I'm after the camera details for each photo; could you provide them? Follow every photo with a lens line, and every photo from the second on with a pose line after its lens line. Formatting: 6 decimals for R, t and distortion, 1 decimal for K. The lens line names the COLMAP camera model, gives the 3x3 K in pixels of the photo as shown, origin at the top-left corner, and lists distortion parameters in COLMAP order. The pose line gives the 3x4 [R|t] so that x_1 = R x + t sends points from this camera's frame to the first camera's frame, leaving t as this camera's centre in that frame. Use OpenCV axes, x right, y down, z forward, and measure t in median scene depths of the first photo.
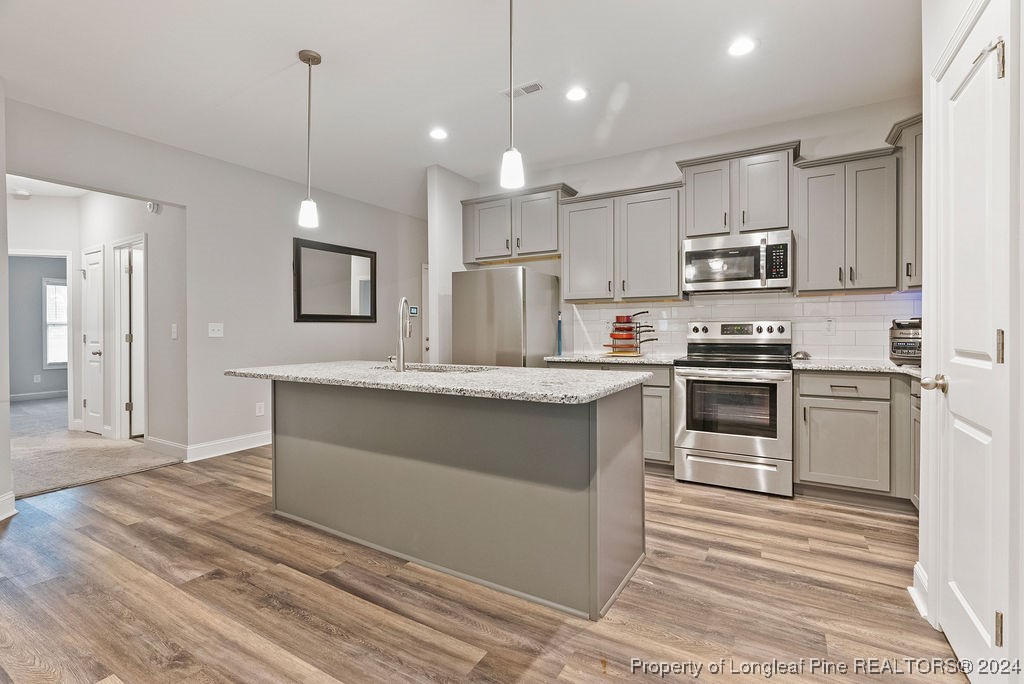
lens RADIAL K [[466.5, 0, 518.0], [0, 466.5, 335.2], [0, 0, 1]] dist [-0.001605, 0.000998]
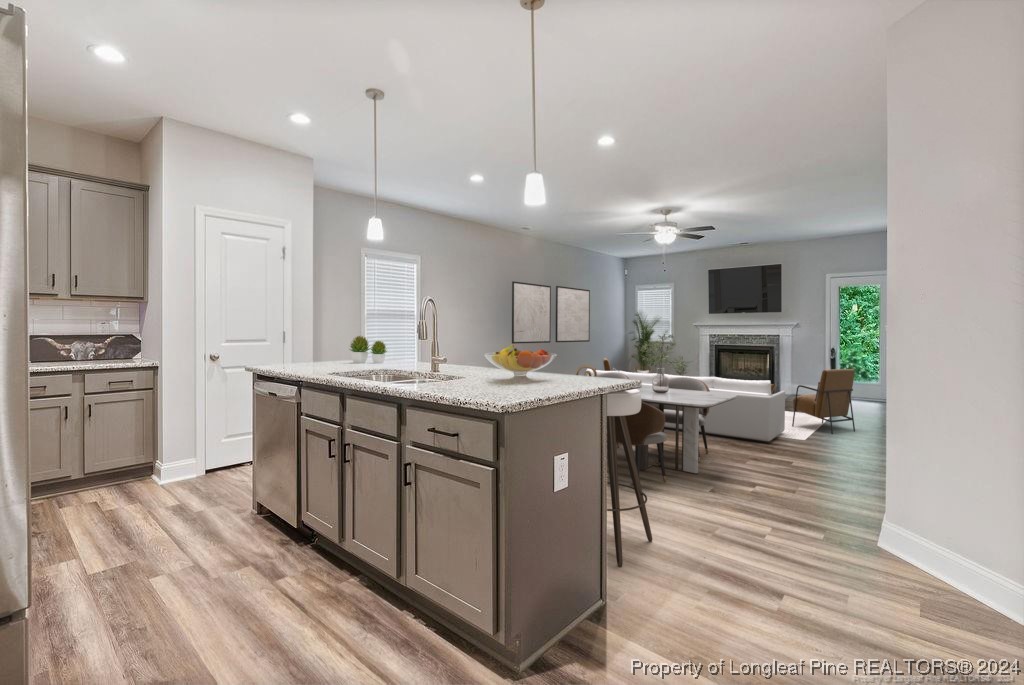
lens RADIAL K [[470.6, 0, 512.9], [0, 470.6, 333.5], [0, 0, 1]] dist [-0.000885, -0.000071]
pose [[-0.981510, 0.005538, 0.191333, -0.517814], [0.009275, 0.999783, 0.018641, -0.017866], [-0.191189, 0.020071, -0.981348, 1.654926]]
